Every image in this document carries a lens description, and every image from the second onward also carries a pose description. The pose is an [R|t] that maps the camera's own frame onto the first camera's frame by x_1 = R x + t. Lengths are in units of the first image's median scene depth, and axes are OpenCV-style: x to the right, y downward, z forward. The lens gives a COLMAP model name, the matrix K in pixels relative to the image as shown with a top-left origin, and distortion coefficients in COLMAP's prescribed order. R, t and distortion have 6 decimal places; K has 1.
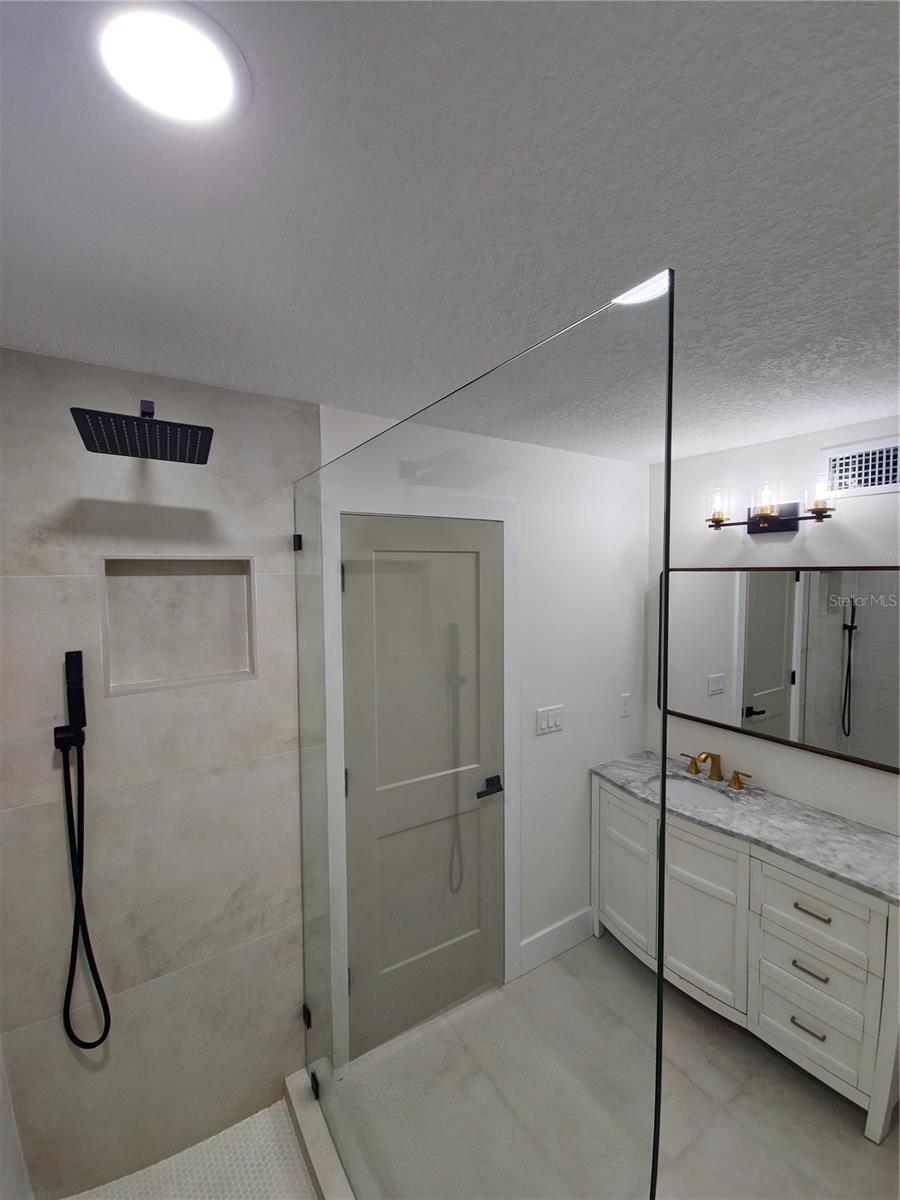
lens RADIAL K [[495.3, 0, 445.3], [0, 495.3, 593.0], [0, 0, 1]] dist [0.009363, -0.005393]
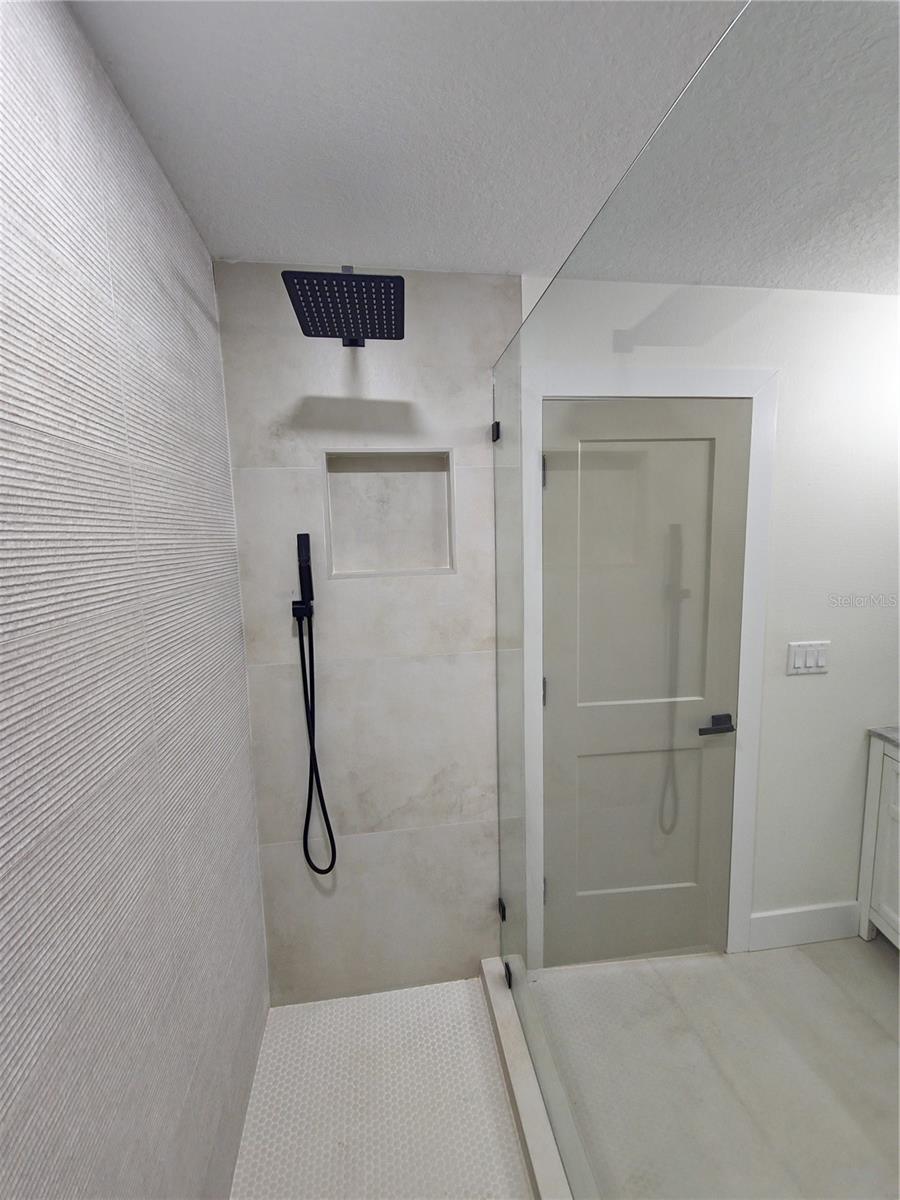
lens RADIAL K [[495.3, 0, 443.6], [0, 495.3, 602.9], [0, 0, 1]] dist [0.009363, -0.005393]
pose [[0.908526, 0.034451, -0.416405, 0.015419], [-0.000231, 0.996636, 0.081953, 0.141371], [0.417828, -0.074360, 0.905478, 0.076057]]
